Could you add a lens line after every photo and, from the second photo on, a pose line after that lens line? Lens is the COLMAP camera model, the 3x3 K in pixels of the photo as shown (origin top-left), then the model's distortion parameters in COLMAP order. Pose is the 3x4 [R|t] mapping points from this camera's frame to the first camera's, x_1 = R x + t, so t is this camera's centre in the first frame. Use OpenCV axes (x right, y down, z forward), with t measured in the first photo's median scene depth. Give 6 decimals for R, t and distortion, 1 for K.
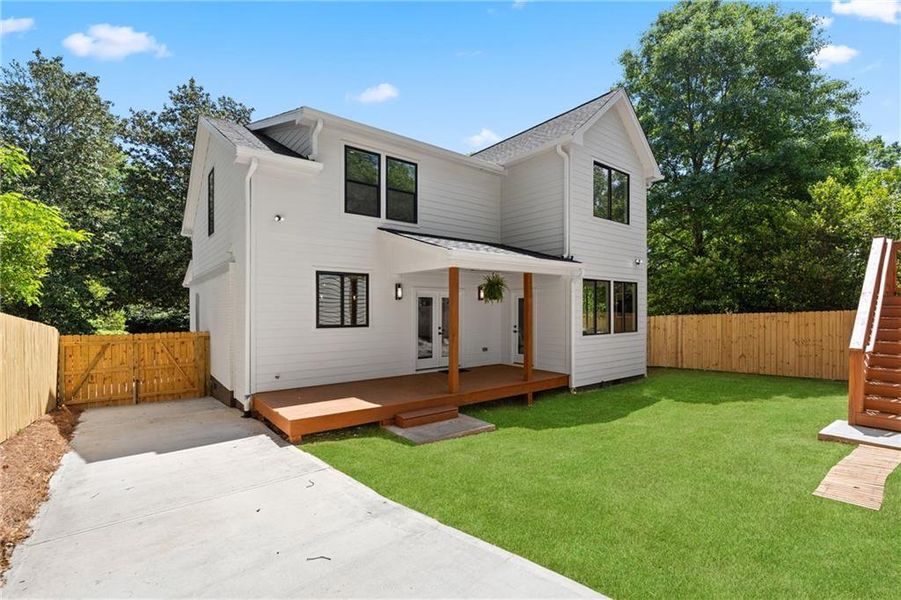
lens RADIAL K [[400.6, 0, 444.7], [0, 400.6, 308.4], [0, 0, 1]] dist [0.000193, 0.000121]
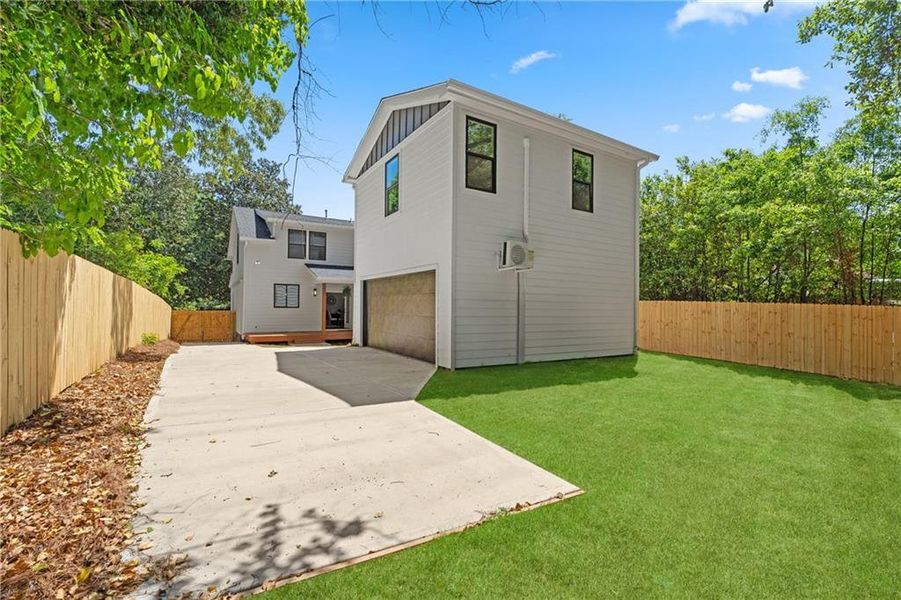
lens RADIAL K [[400.6, 0, 455.2], [0, 400.6, 297.8], [0, 0, 1]] dist [0.000193, 0.000121]
pose [[0.995389, 0.006152, -0.095721, 0.843179], [-0.007677, 0.999849, -0.015578, 0.016345], [0.095611, 0.016241, 0.995286, -1.089129]]
